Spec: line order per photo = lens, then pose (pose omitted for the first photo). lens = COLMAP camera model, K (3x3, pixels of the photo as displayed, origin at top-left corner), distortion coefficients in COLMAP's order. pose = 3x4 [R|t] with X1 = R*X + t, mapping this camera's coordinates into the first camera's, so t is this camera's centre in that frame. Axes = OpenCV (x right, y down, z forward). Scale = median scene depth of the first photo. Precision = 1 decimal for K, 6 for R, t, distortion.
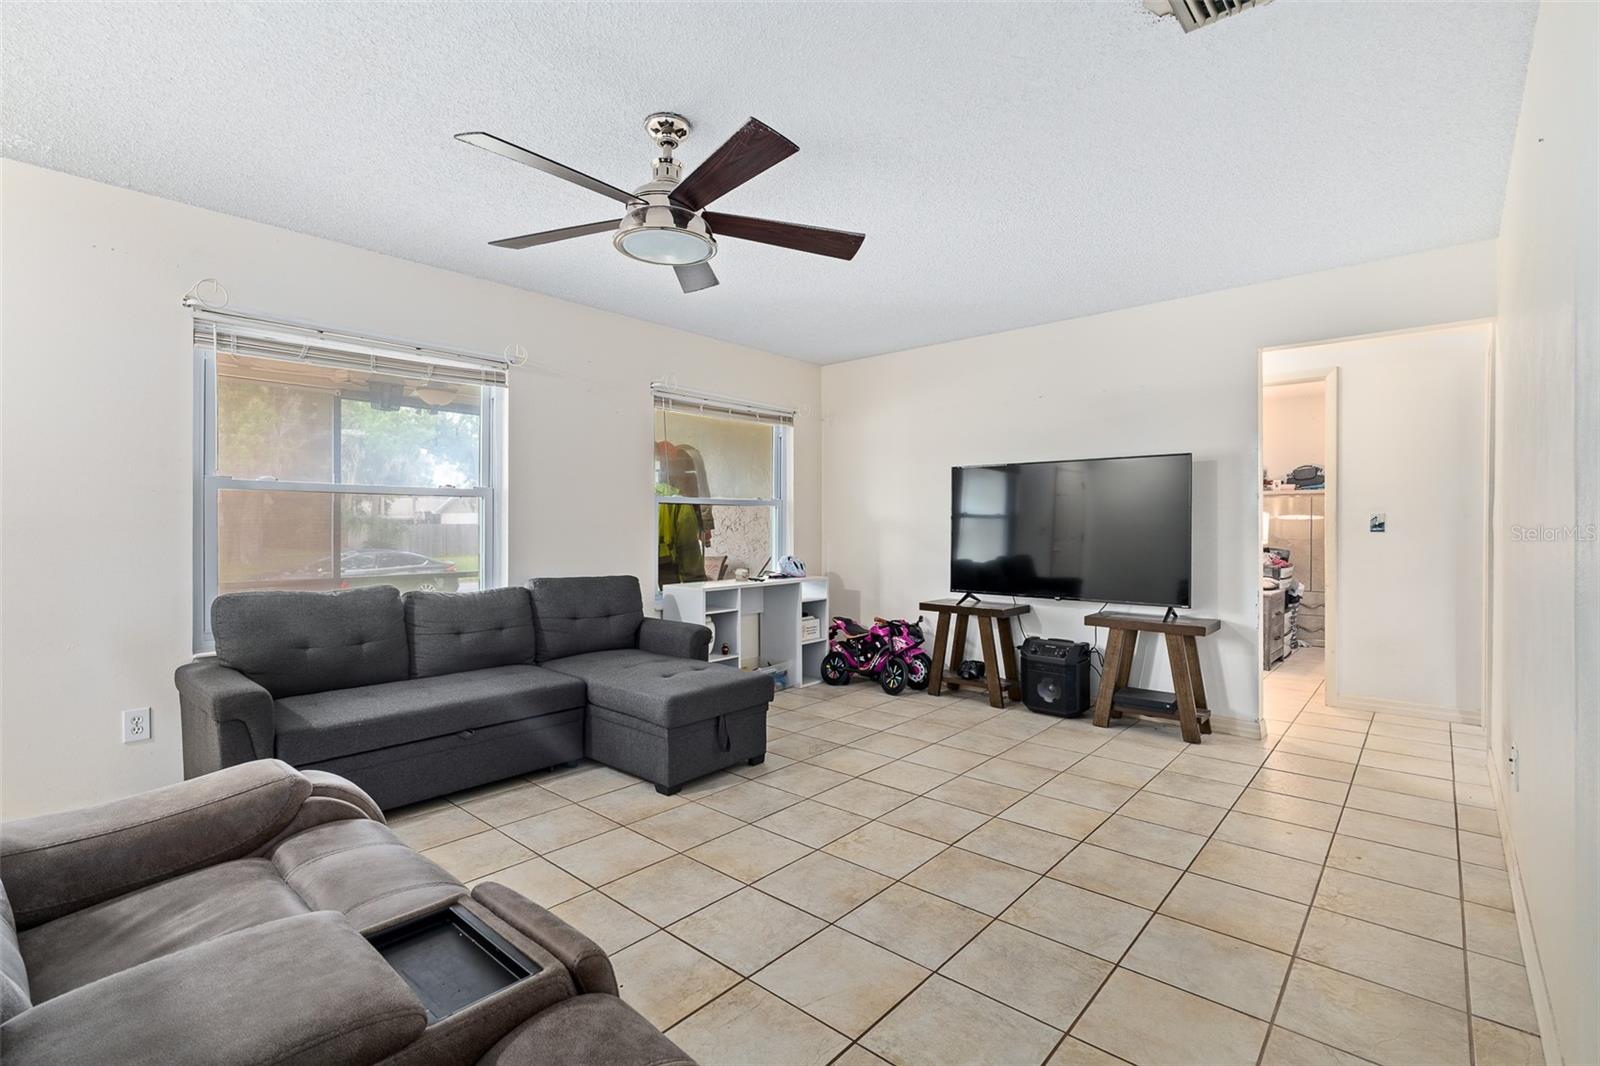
lens RADIAL K [[724.1, 0, 806.2], [0, 724.1, 524.6], [0, 0, 1]] dist [-0.010803, 0.002233]
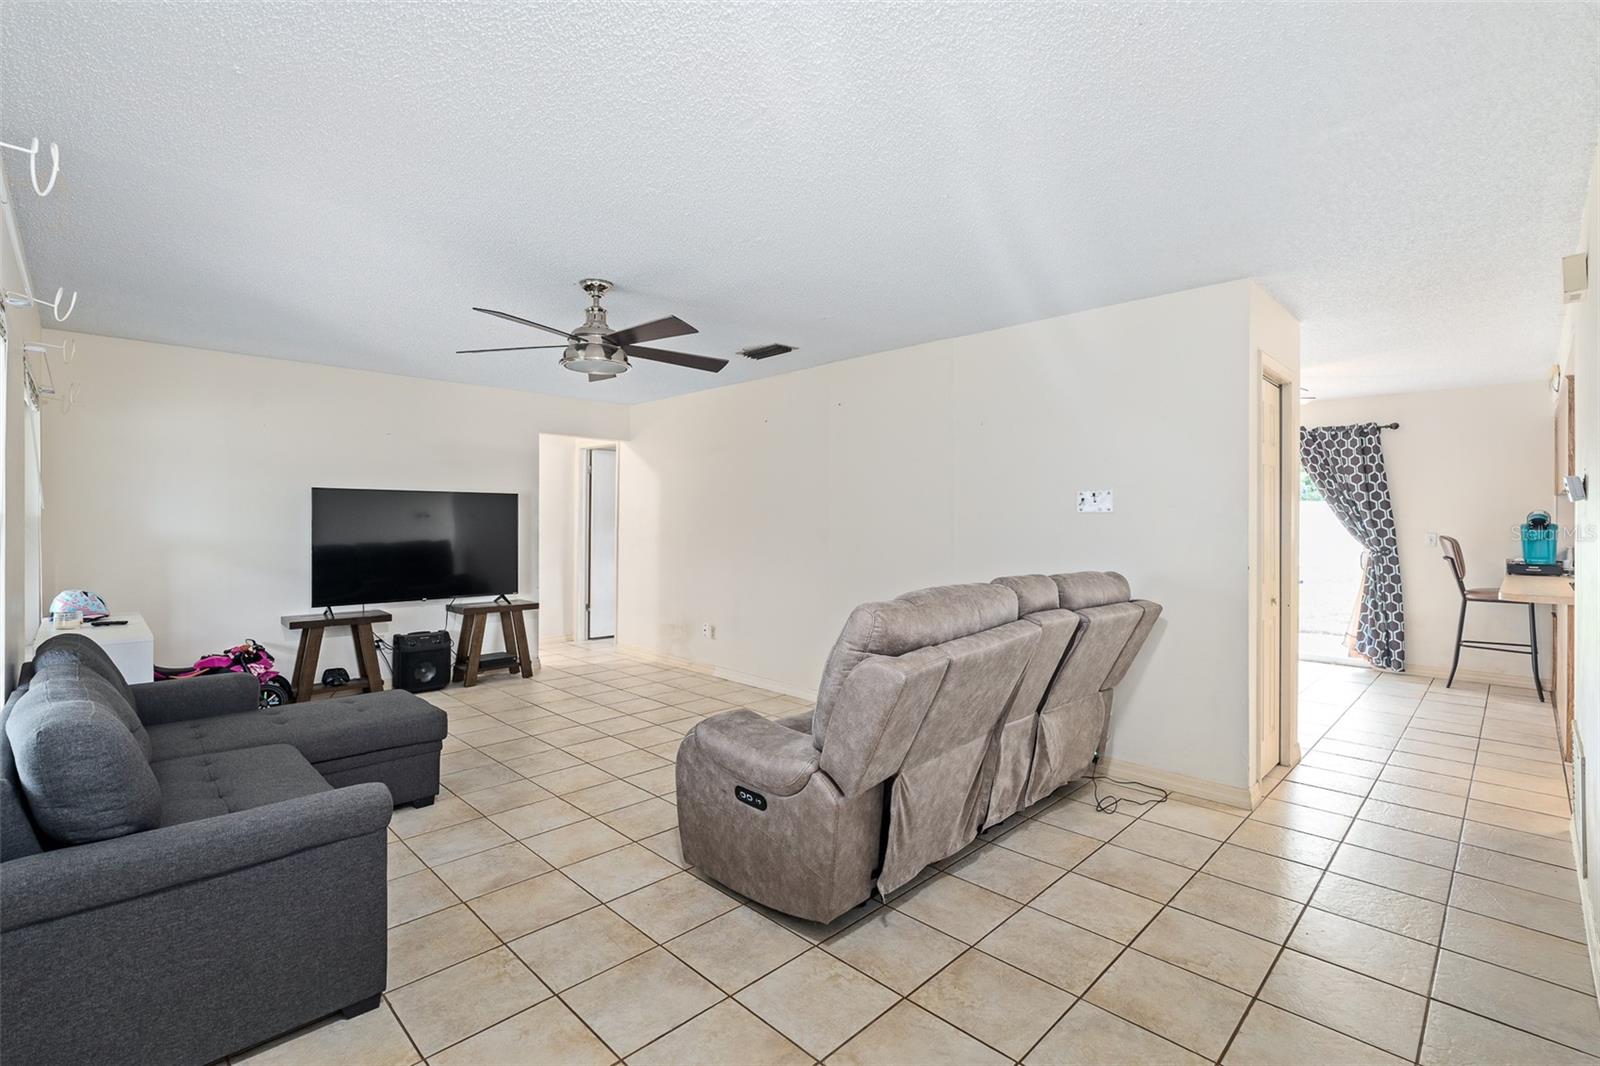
lens RADIAL K [[724.1, 0, 786.5], [0, 724.1, 522.4], [0, 0, 1]] dist [-0.010803, 0.002233]
pose [[0.076866, -0.001339, 0.997041, -0.926744], [-0.004317, 0.999989, 0.001676, -0.040710], [-0.997032, -0.004433, 0.076860, 0.289117]]
